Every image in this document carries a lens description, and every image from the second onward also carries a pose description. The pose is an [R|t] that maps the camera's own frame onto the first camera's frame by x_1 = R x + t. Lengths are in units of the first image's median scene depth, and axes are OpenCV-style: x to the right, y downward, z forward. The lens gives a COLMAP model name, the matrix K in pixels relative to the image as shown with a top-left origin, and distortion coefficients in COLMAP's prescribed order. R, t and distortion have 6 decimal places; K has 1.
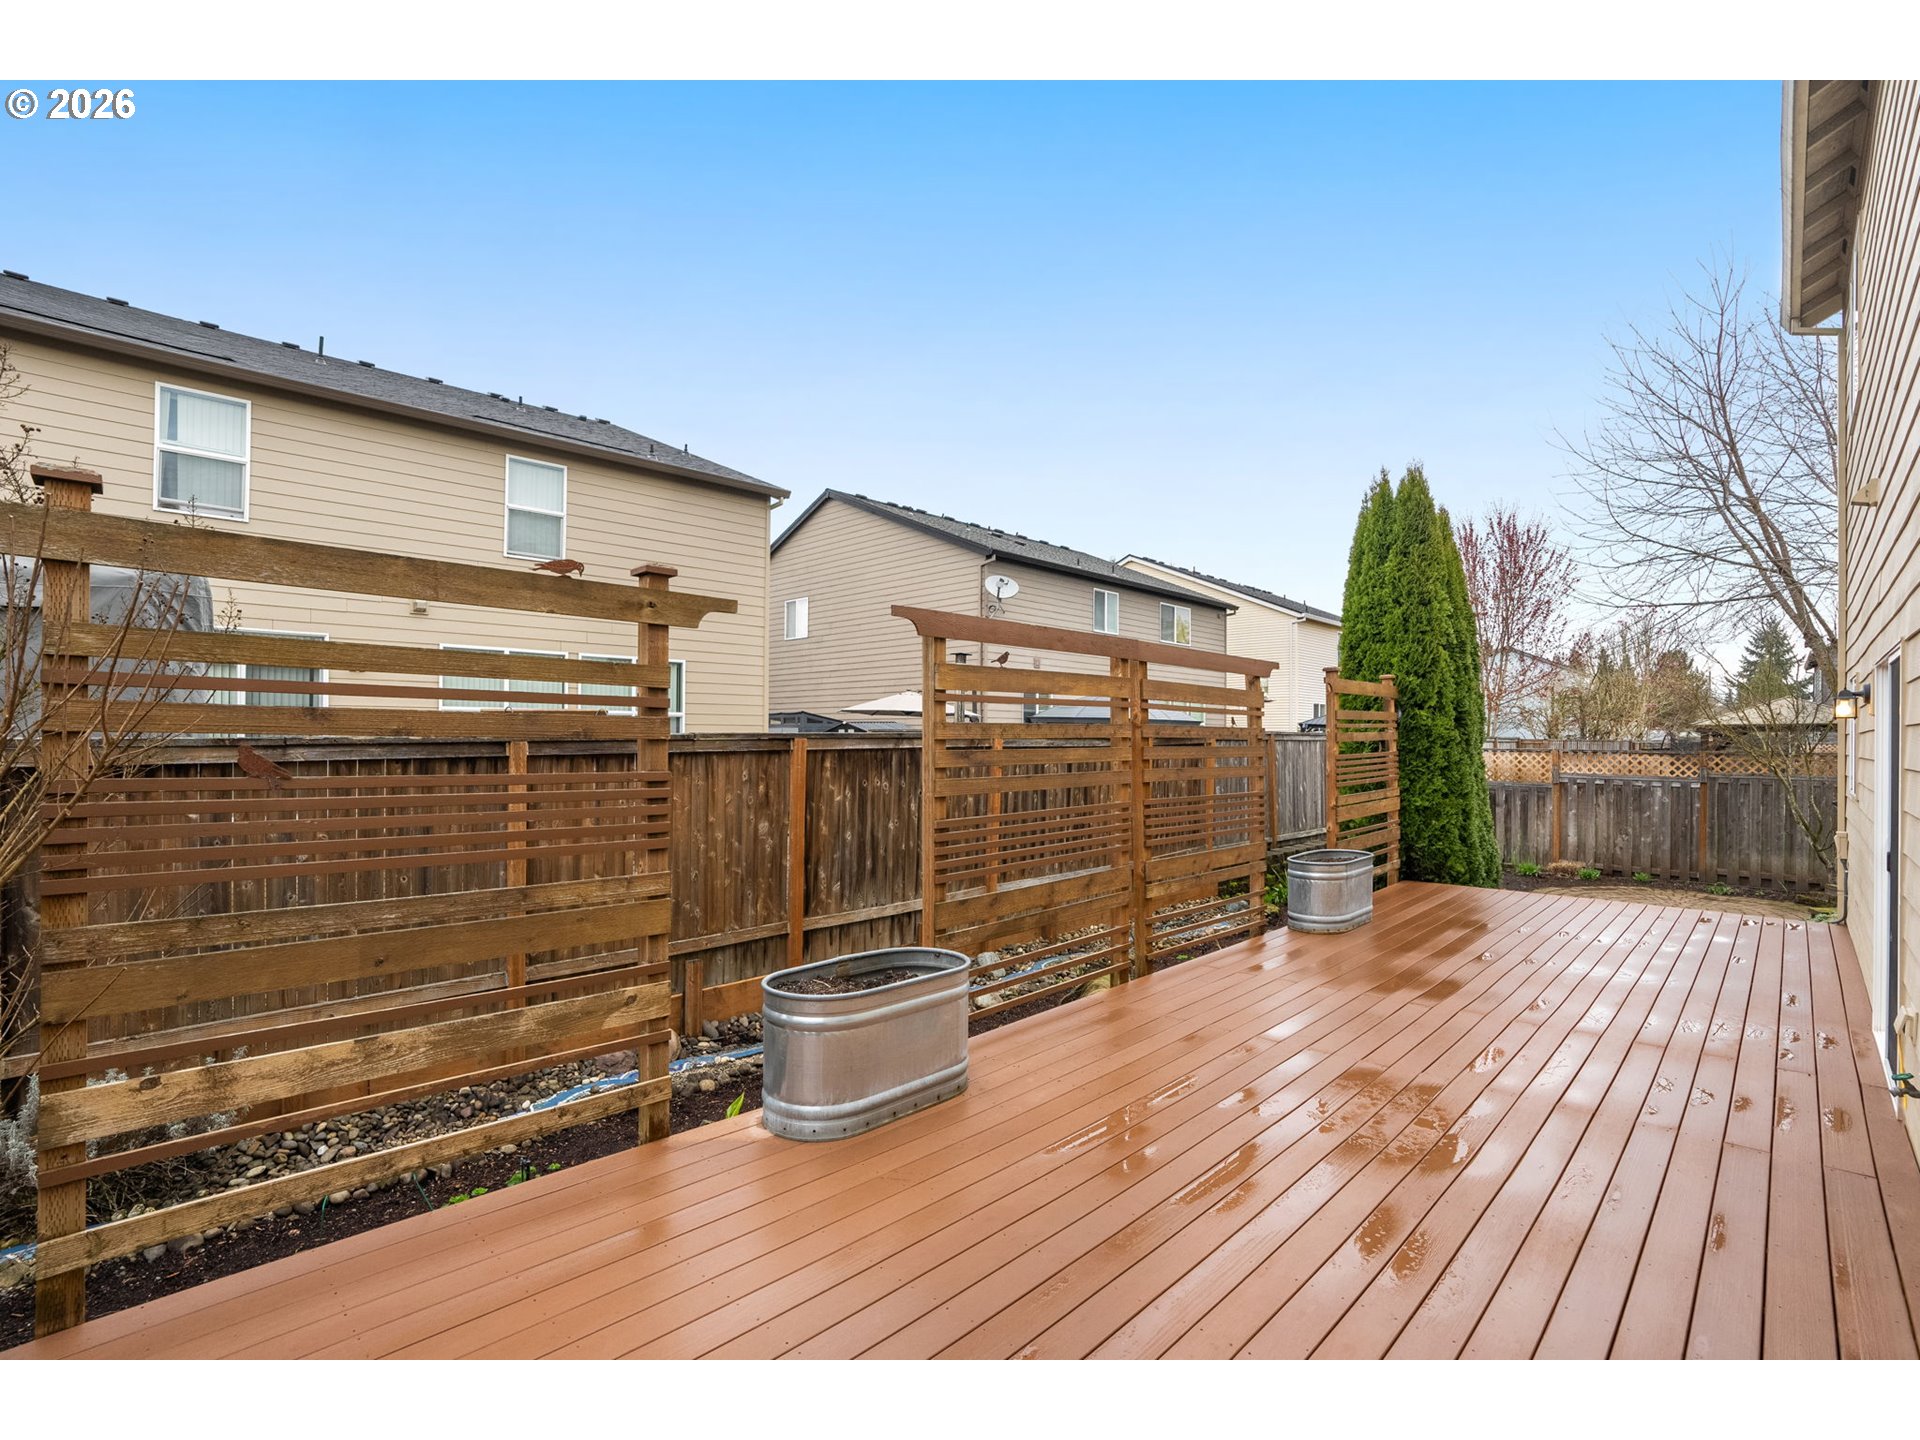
lens RADIAL K [[884.7, 0, 938.9], [0, 884.7, 730.2], [0, 0, 1]] dist [-0.047043, 0.016813]
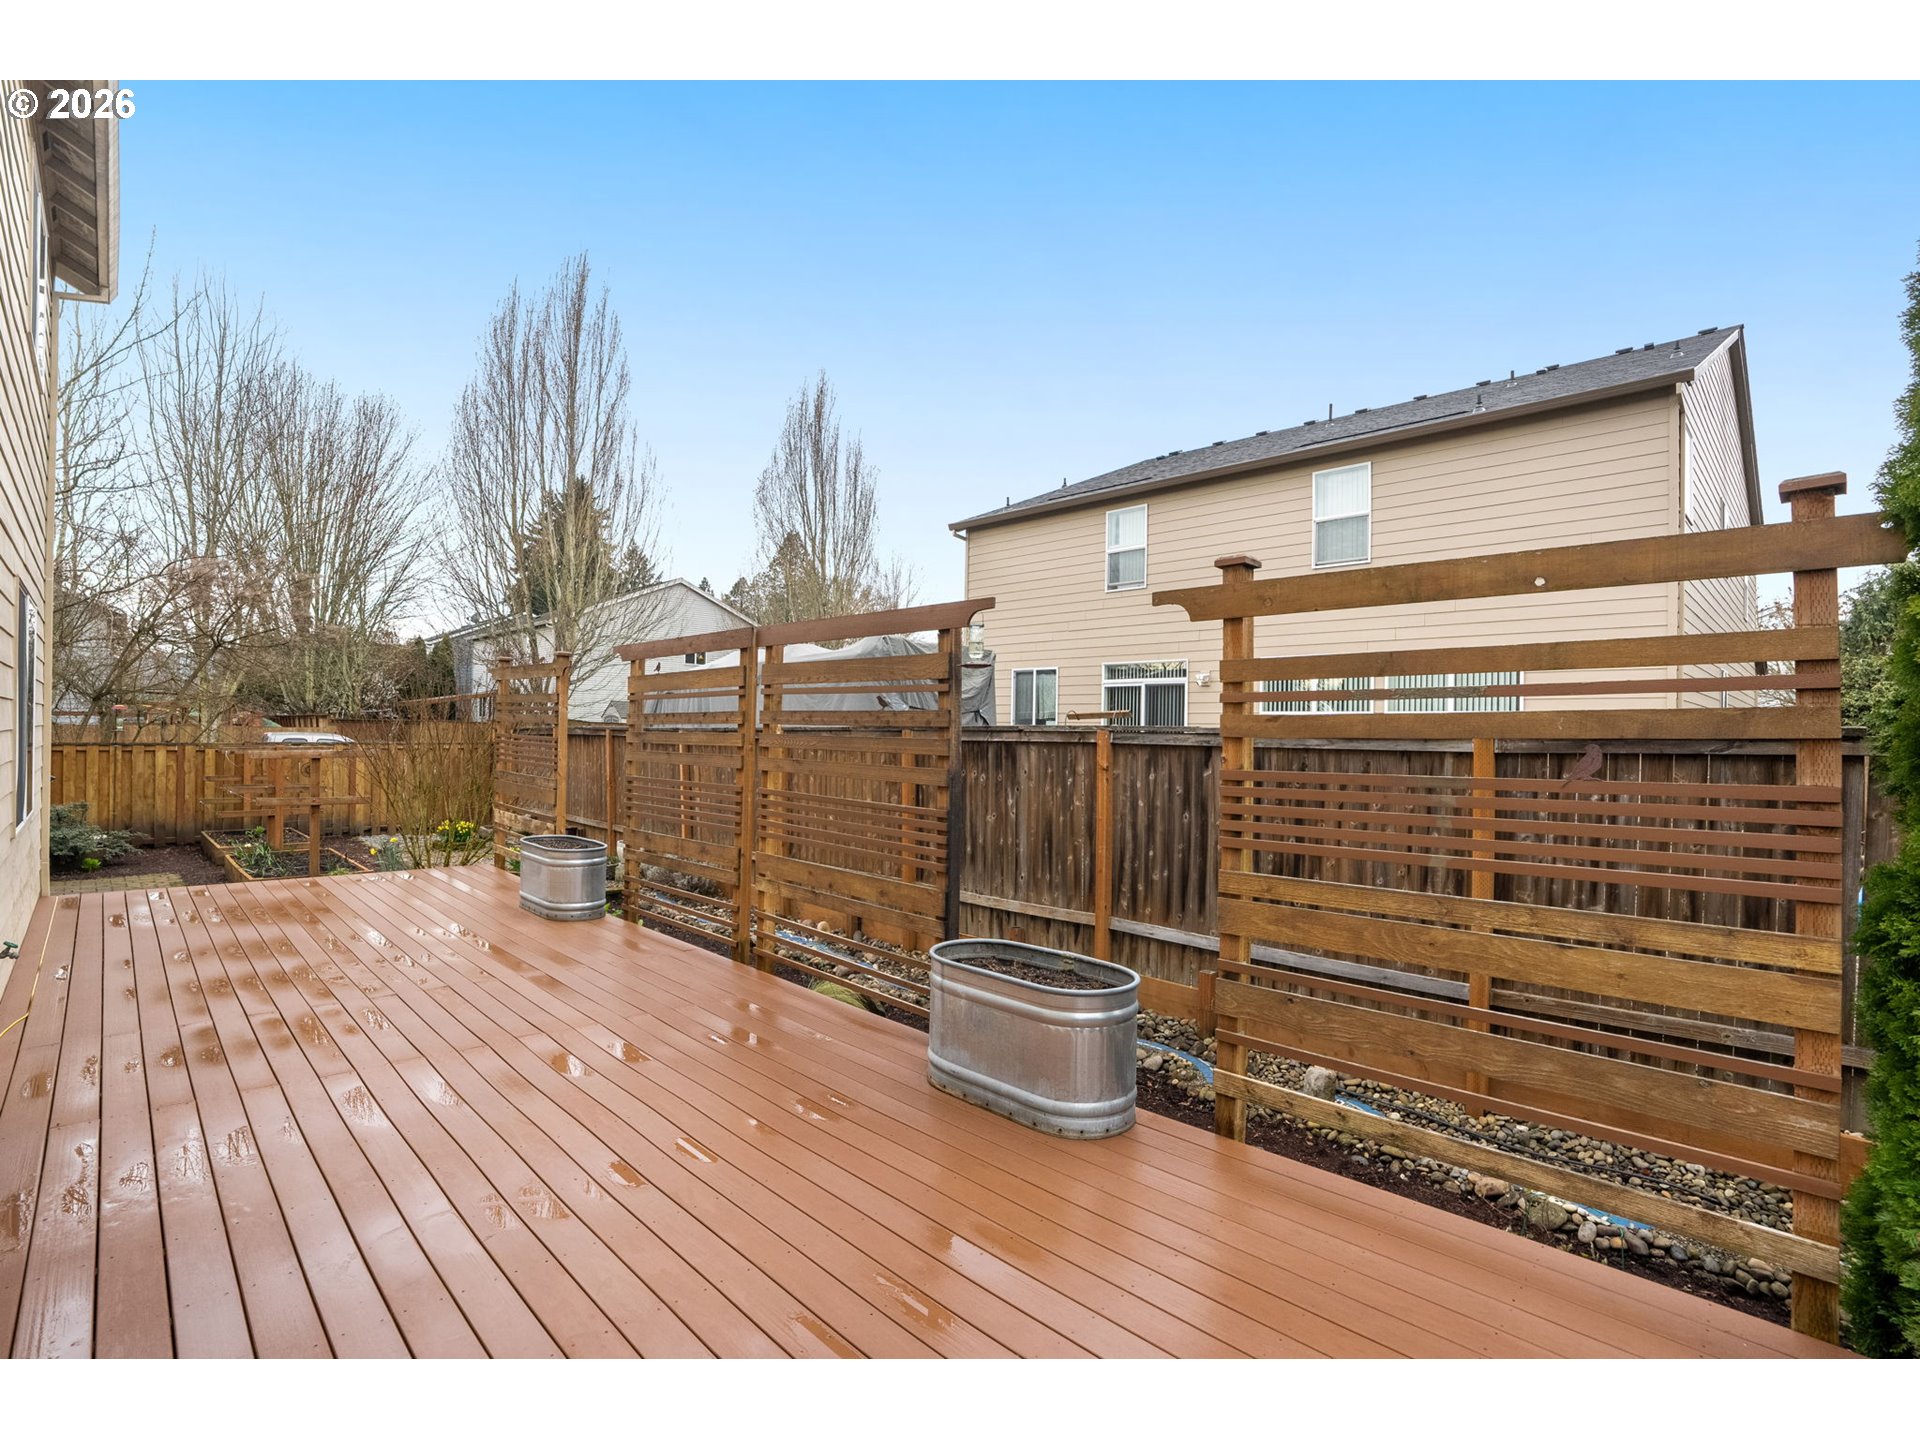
lens RADIAL K [[884.7, 0, 938.9], [0, 884.7, 730.2], [0, 0, 1]] dist [-0.047043, 0.016813]
pose [[-0.044311, -0.009561, -0.998972, 0.939953], [0.004902, 0.999940, -0.009788, 0.016541], [0.999006, -0.005330, -0.044262, 0.966409]]
